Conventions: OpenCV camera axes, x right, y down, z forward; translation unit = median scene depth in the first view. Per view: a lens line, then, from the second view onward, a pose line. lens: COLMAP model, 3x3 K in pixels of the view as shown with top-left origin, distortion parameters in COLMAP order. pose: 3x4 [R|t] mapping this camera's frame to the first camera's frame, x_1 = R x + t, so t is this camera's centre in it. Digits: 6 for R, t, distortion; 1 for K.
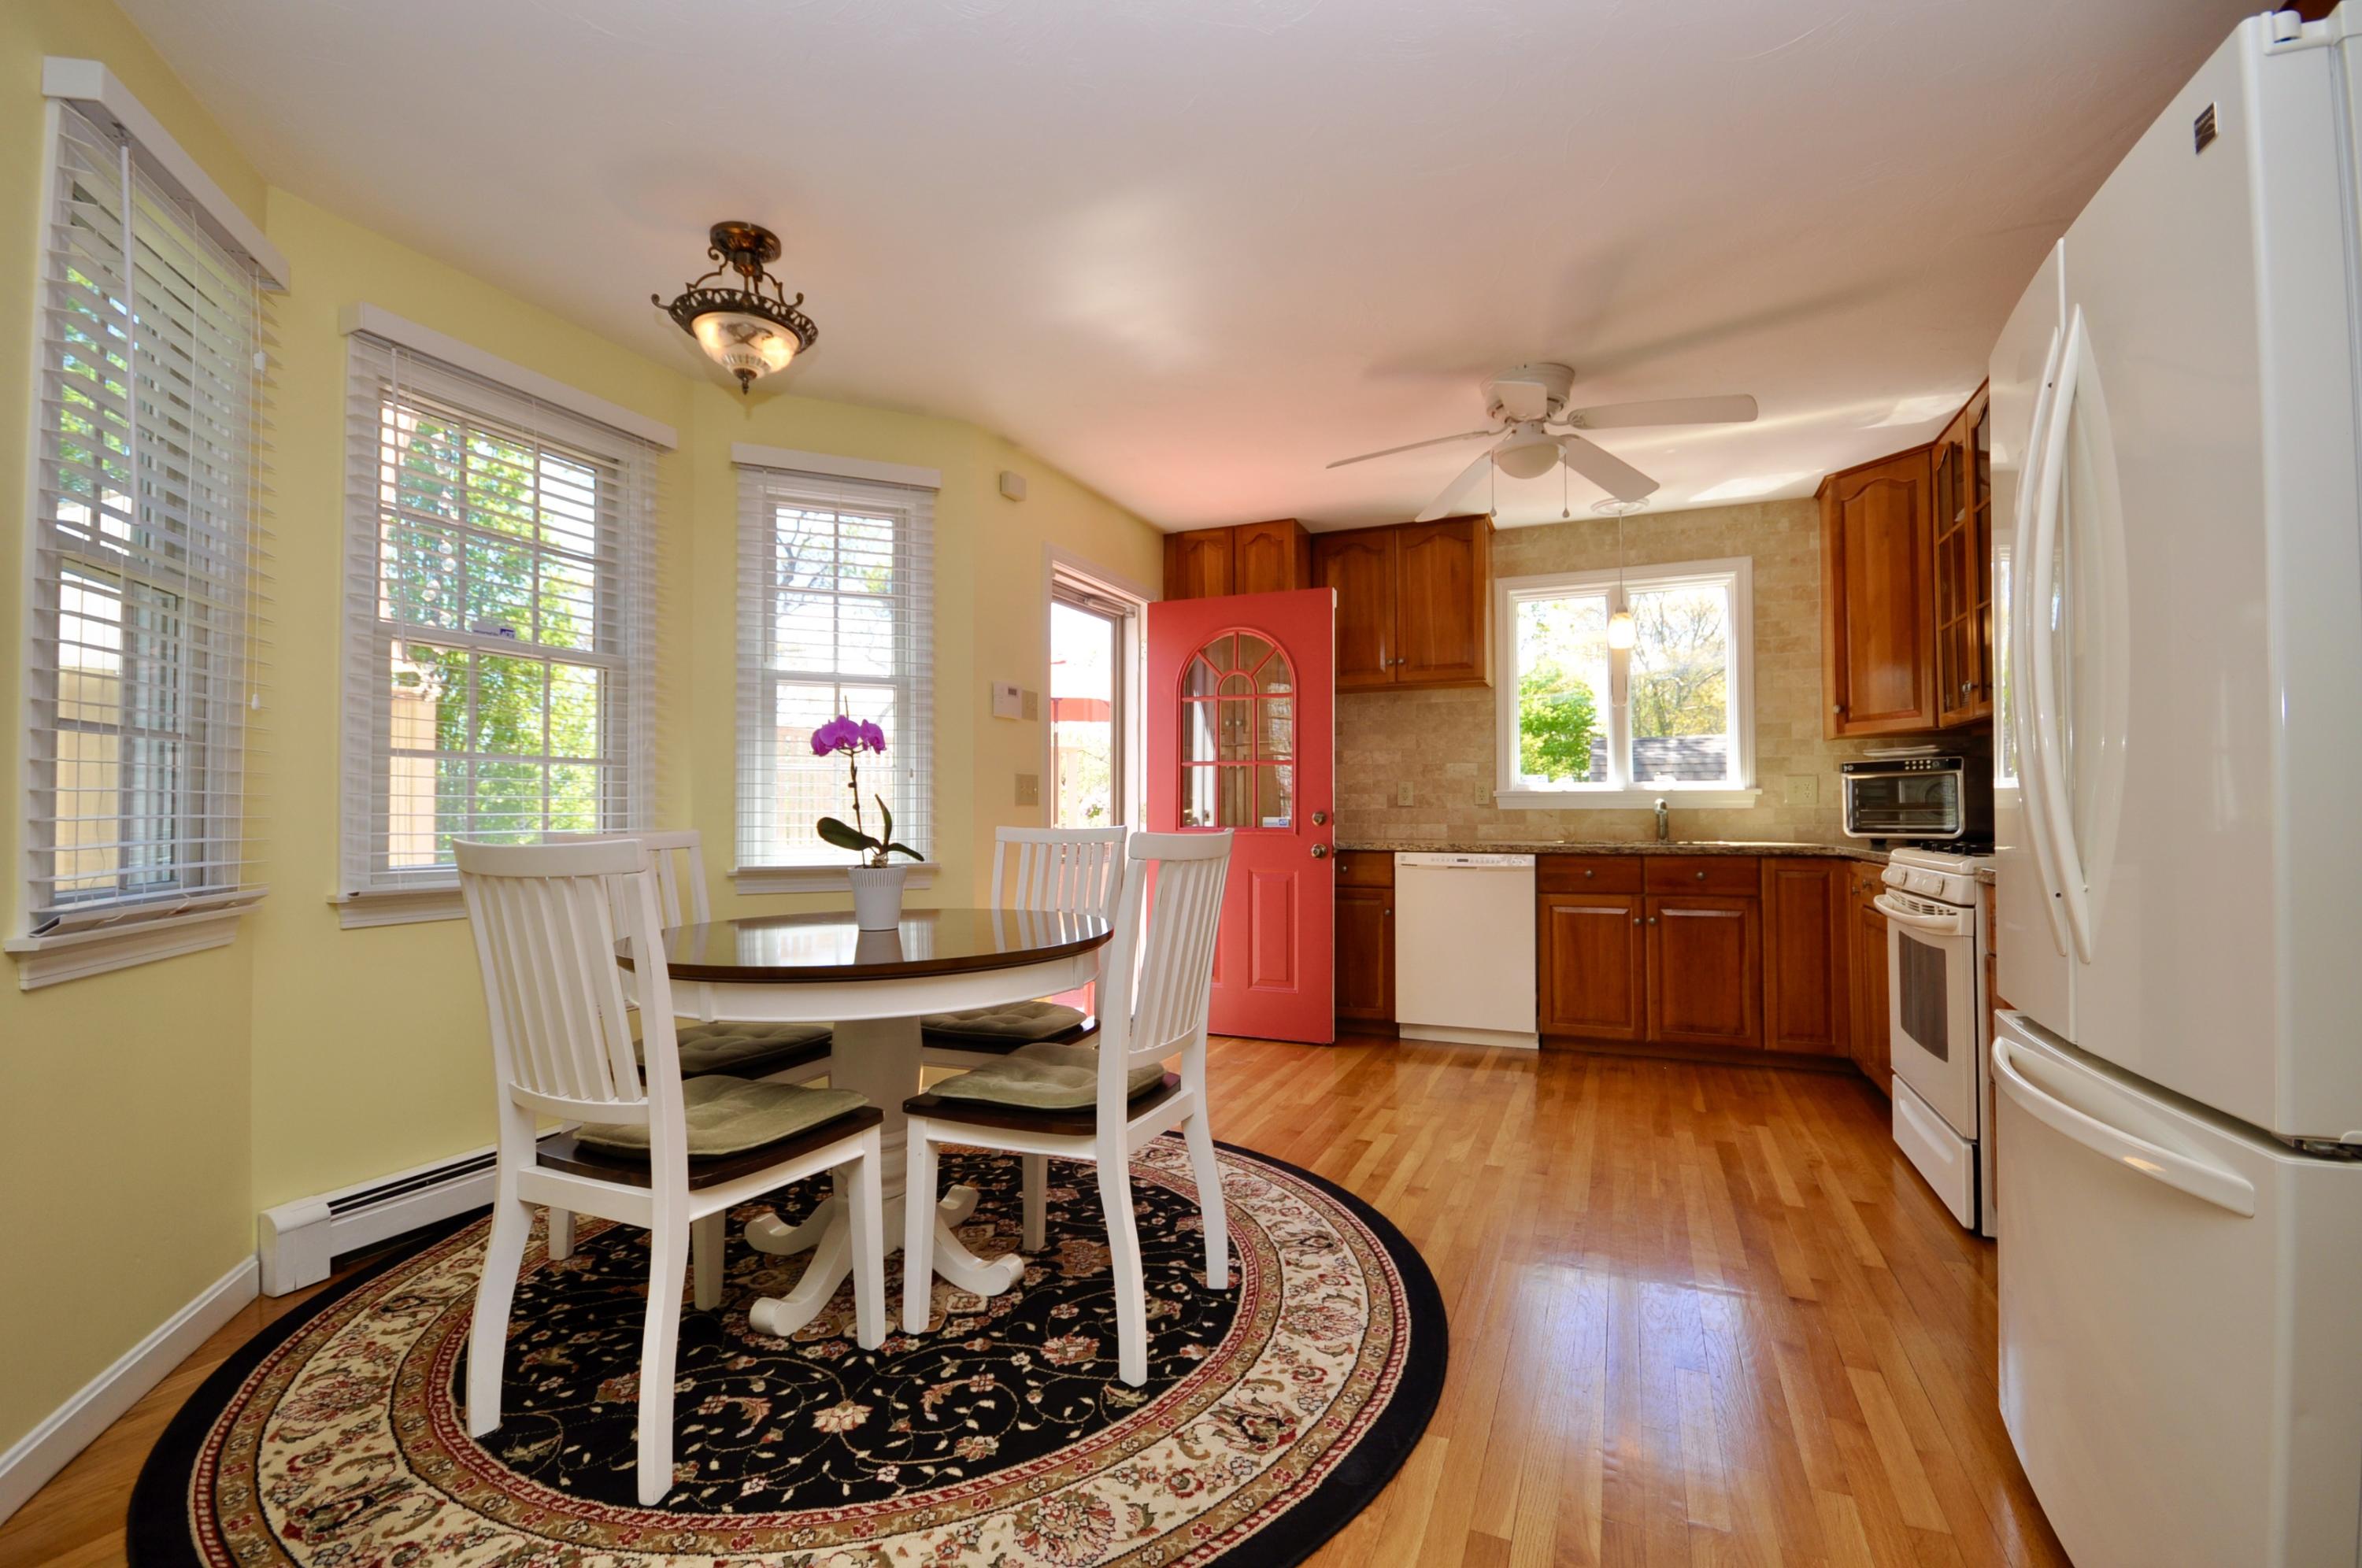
lens RADIAL K [[1032.2, 0, 1182.2], [0, 1032.2, 790.9], [0, 0, 1]] dist [0.007586, -0.010454]
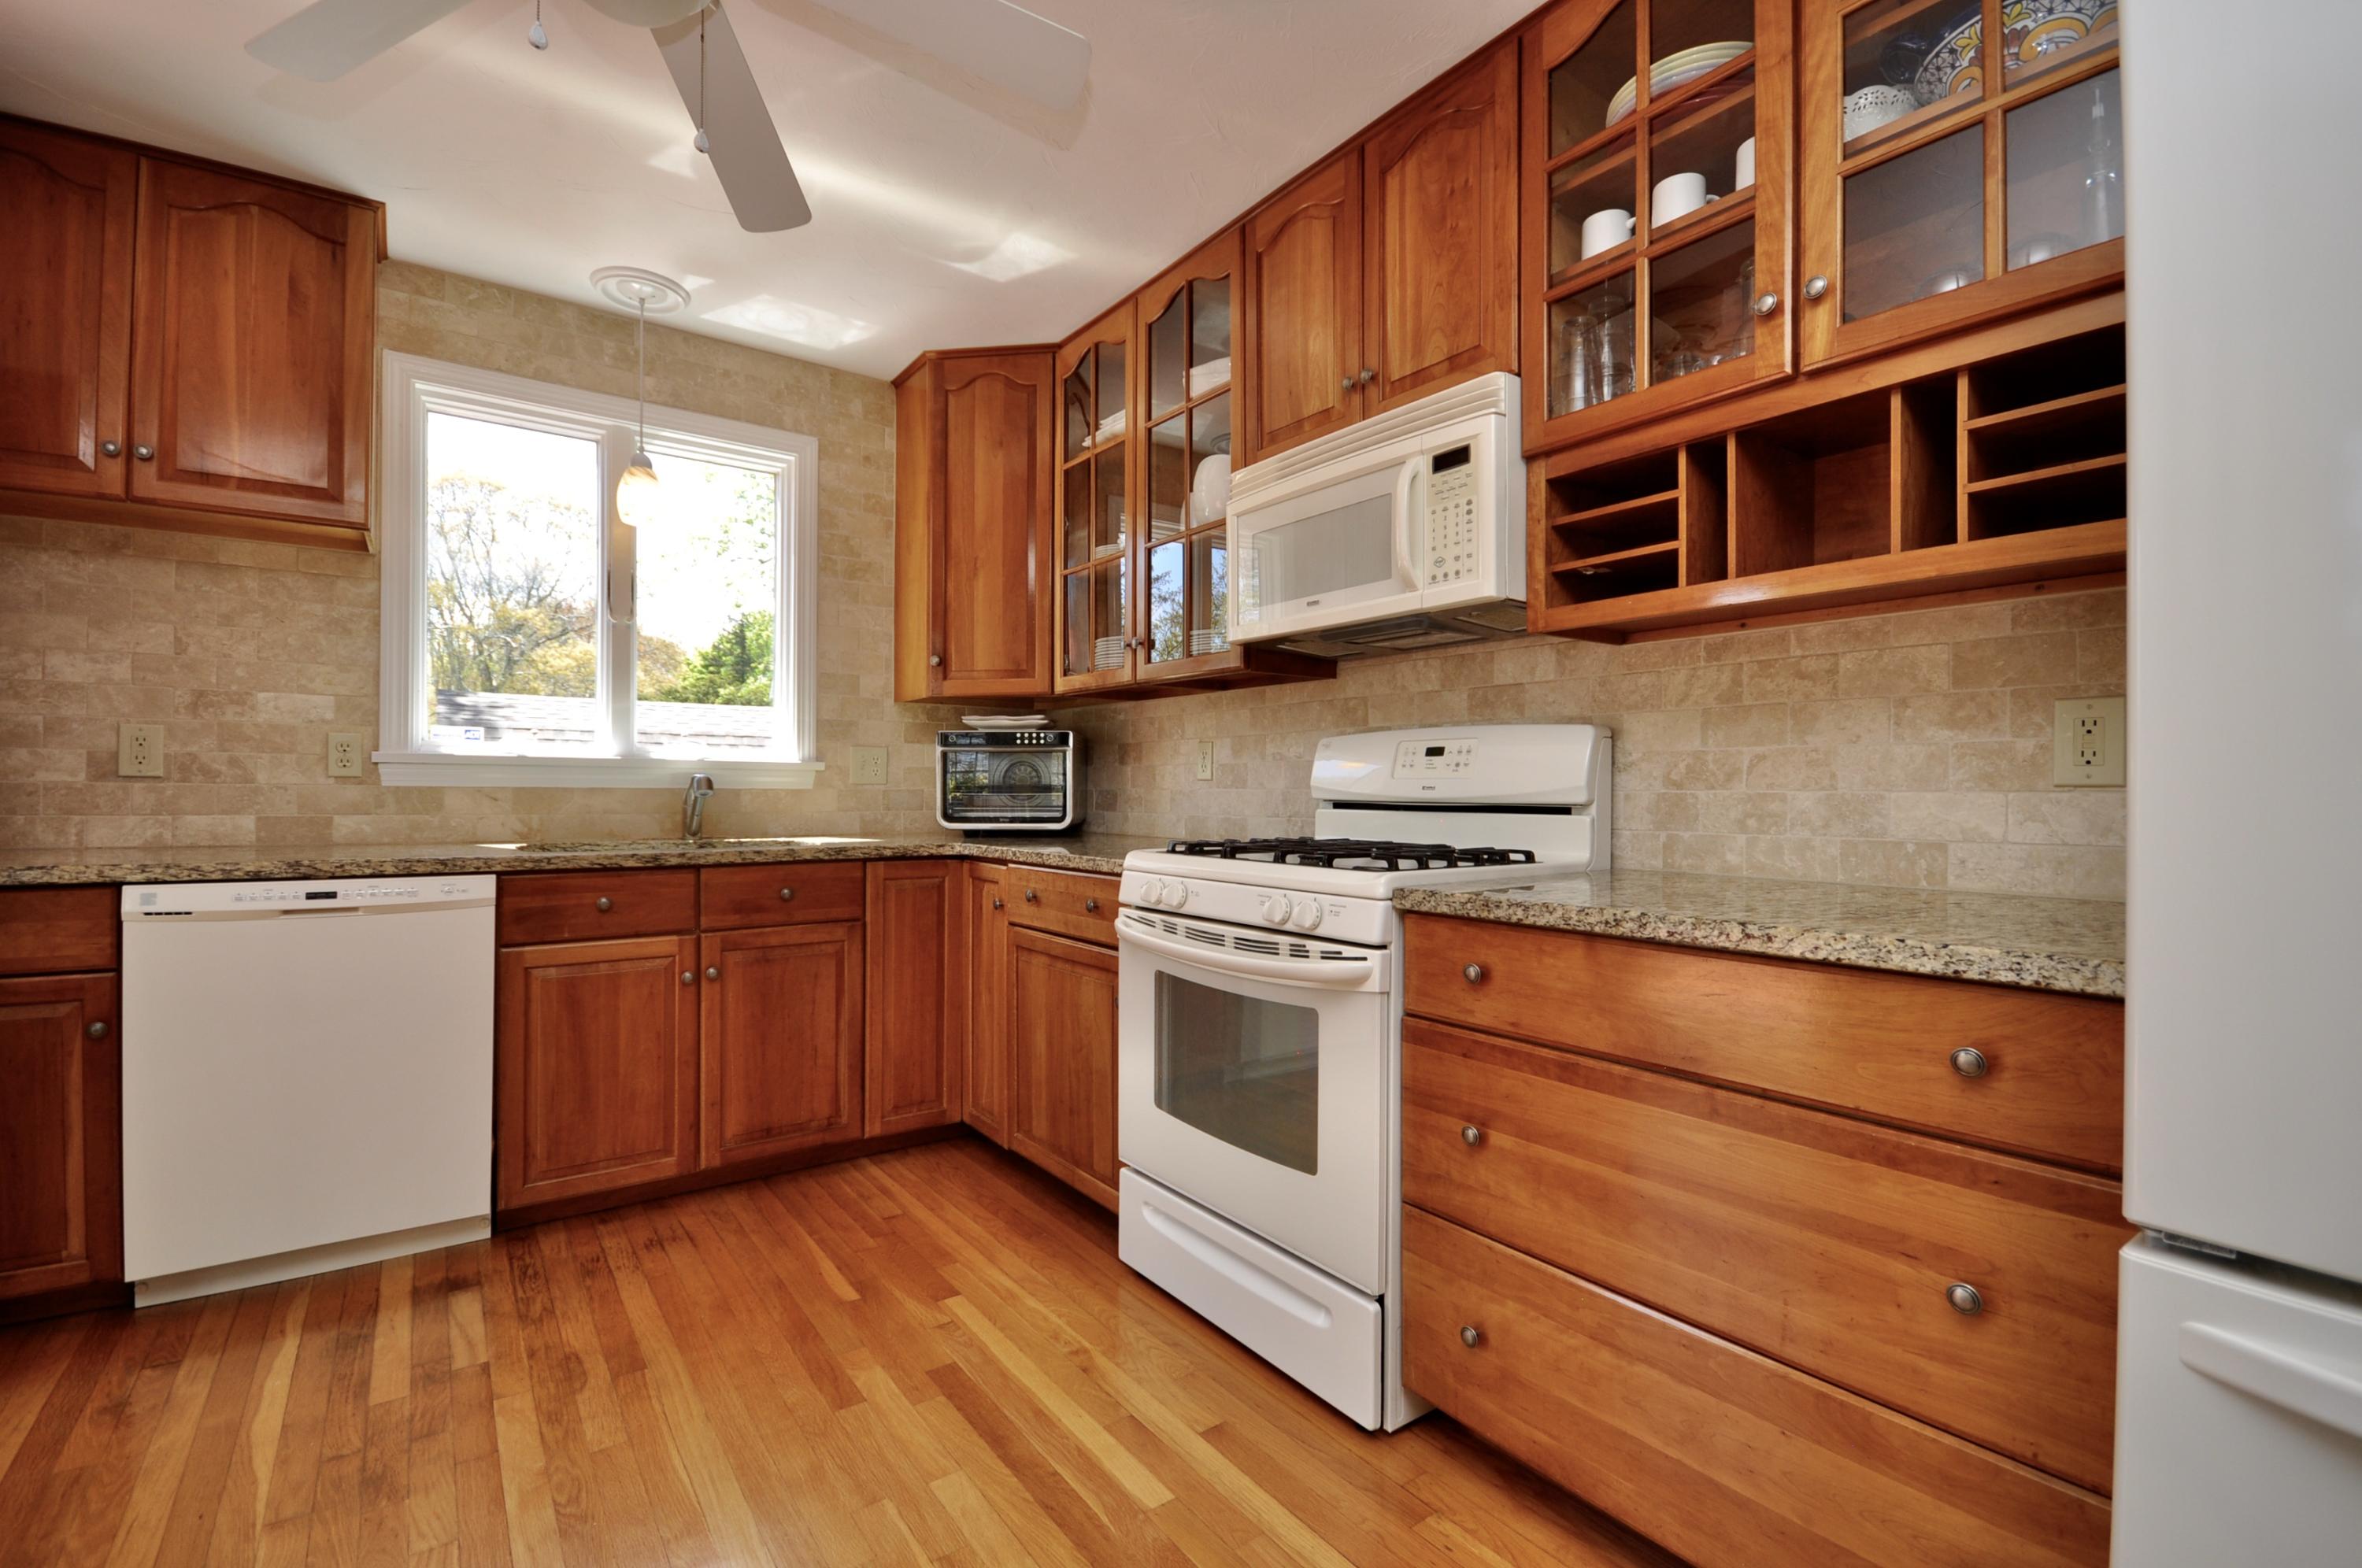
lens RADIAL K [[1032.2, 0, 1181.7], [0, 1032.2, 791.0], [0, 0, 1]] dist [0.007586, -0.010454]
pose [[0.509215, 0.006652, 0.860614, 0.084606], [-0.027263, 0.999593, 0.008405, 0.006645], [-0.860207, -0.027742, 0.509189, 0.547118]]
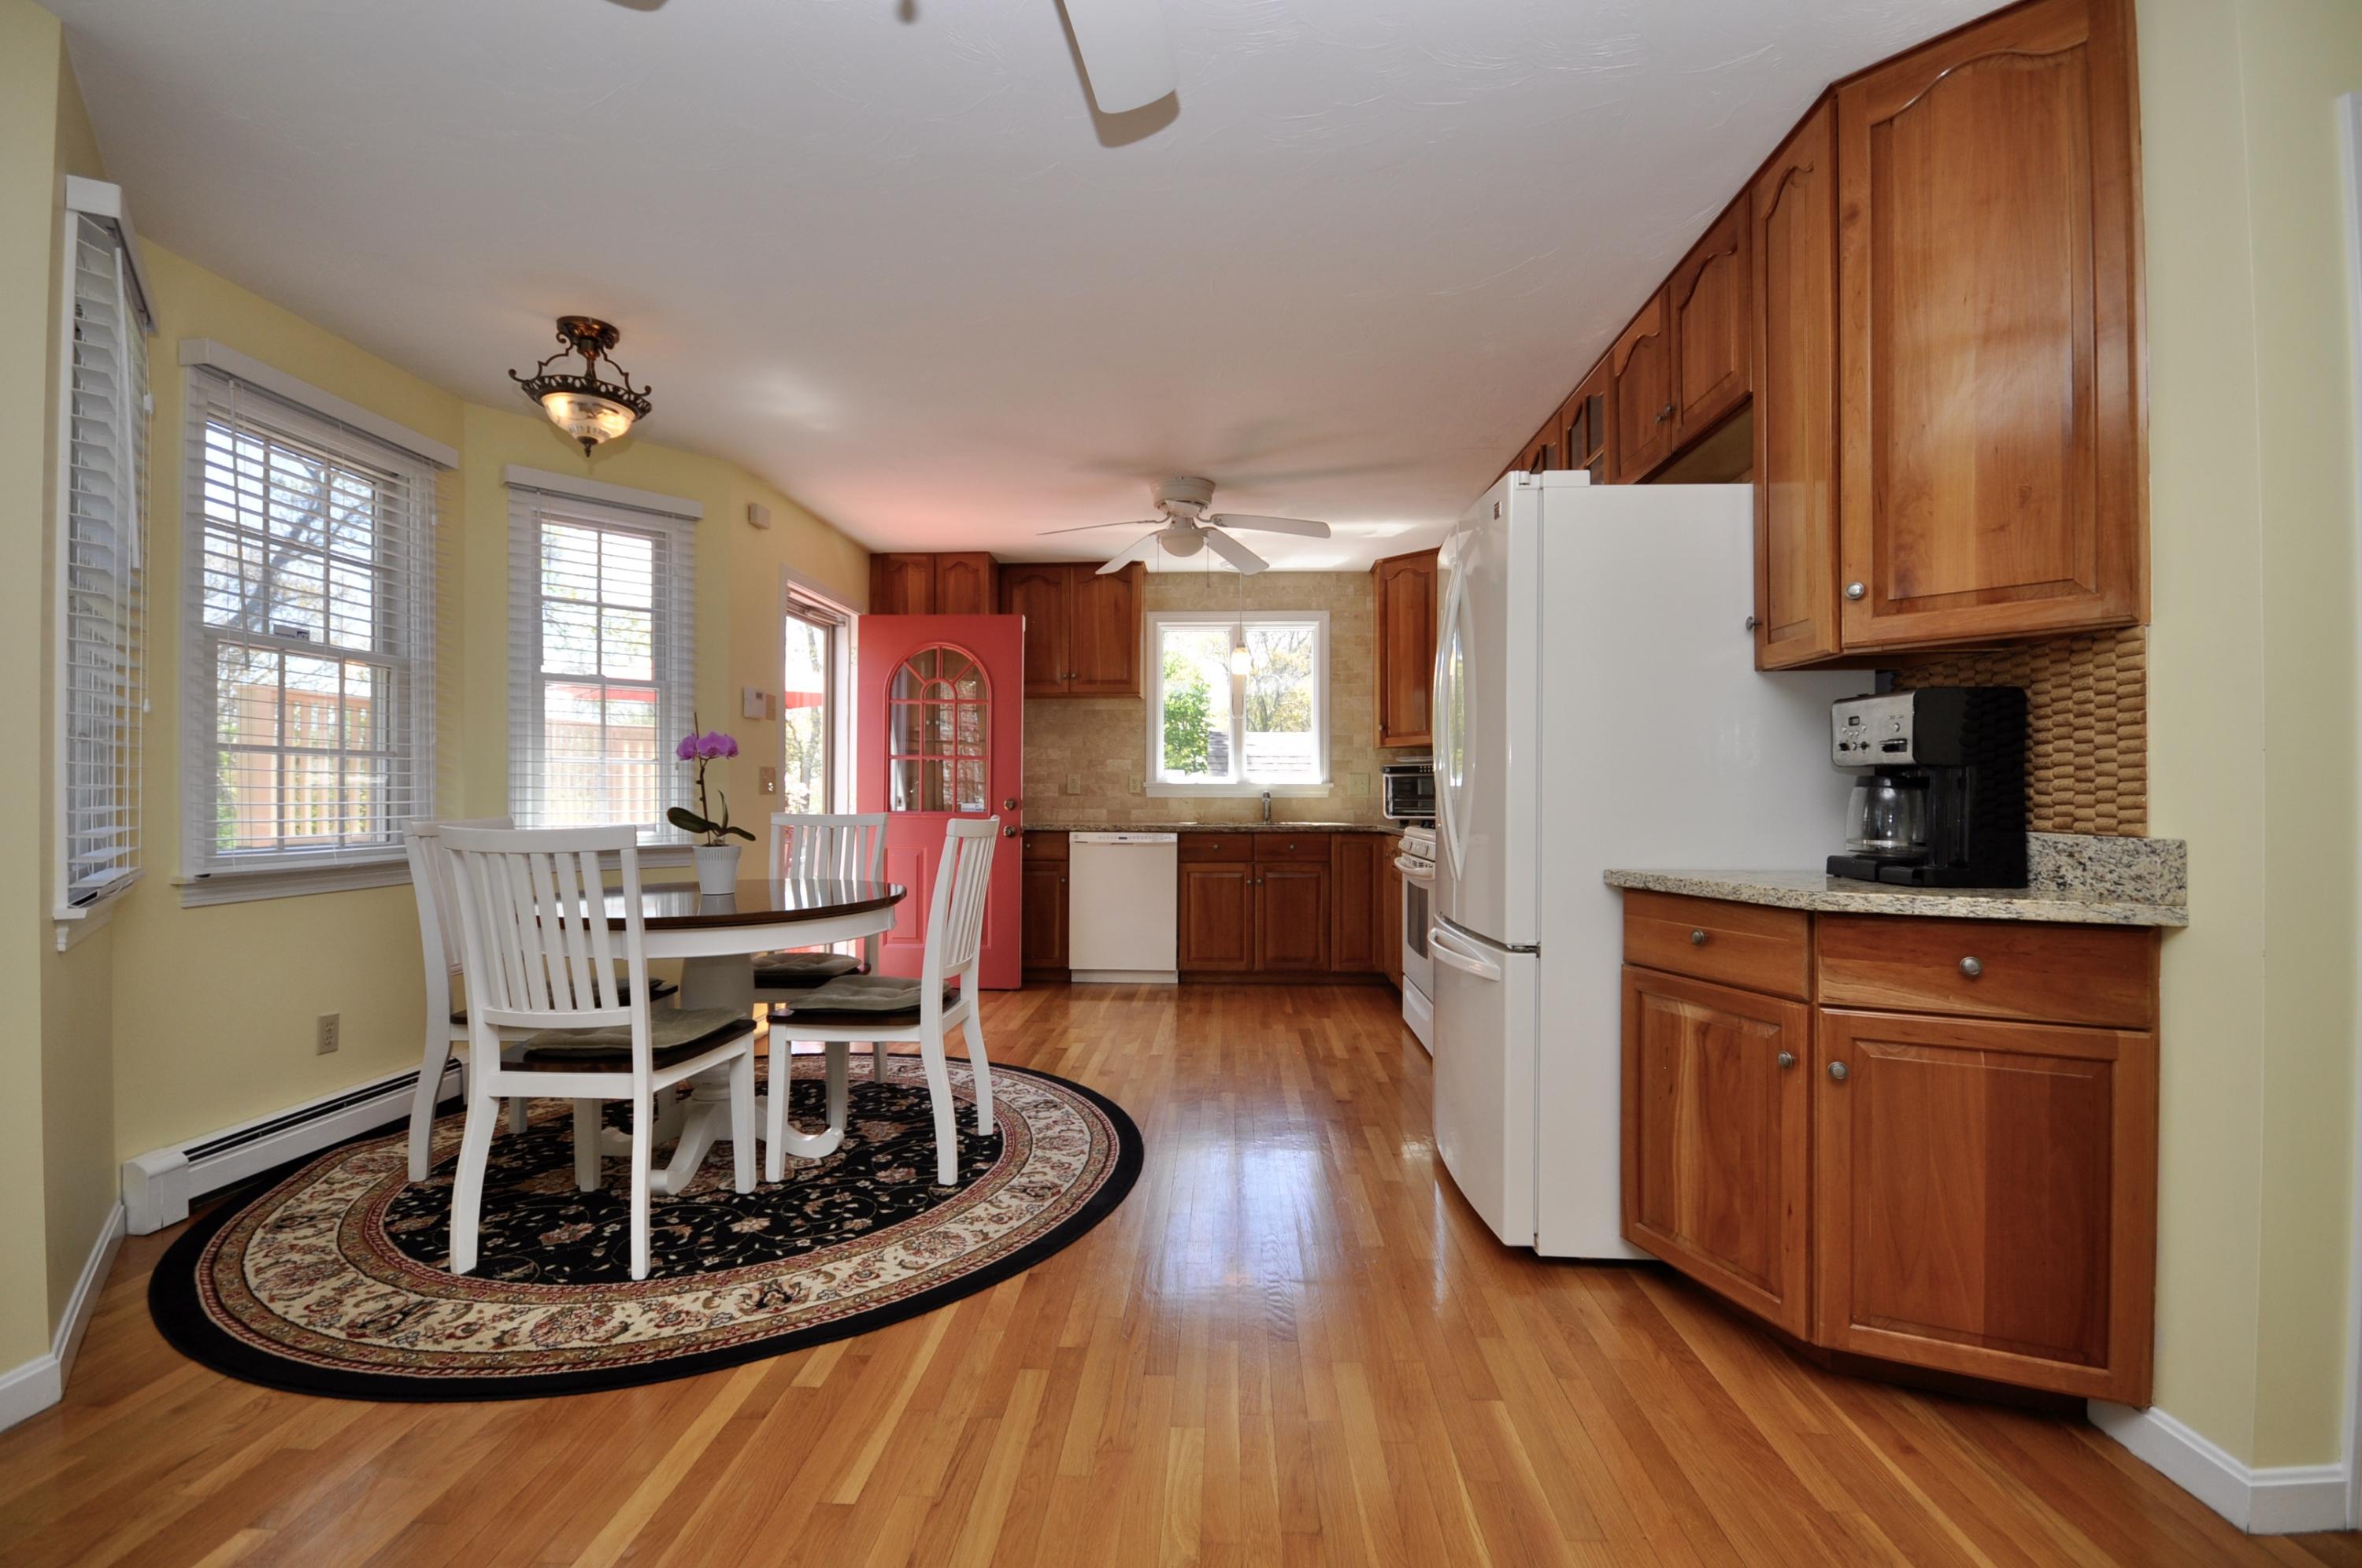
lens RADIAL K [[1032.2, 0, 1185.1], [0, 1032.2, 792.1], [0, 0, 1]] dist [0.007586, -0.010454]
pose [[0.935629, 0.005953, 0.352935, -0.134801], [-0.012704, 0.999778, 0.016814, -0.014633], [-0.352757, -0.020215, 0.935497, -0.270285]]
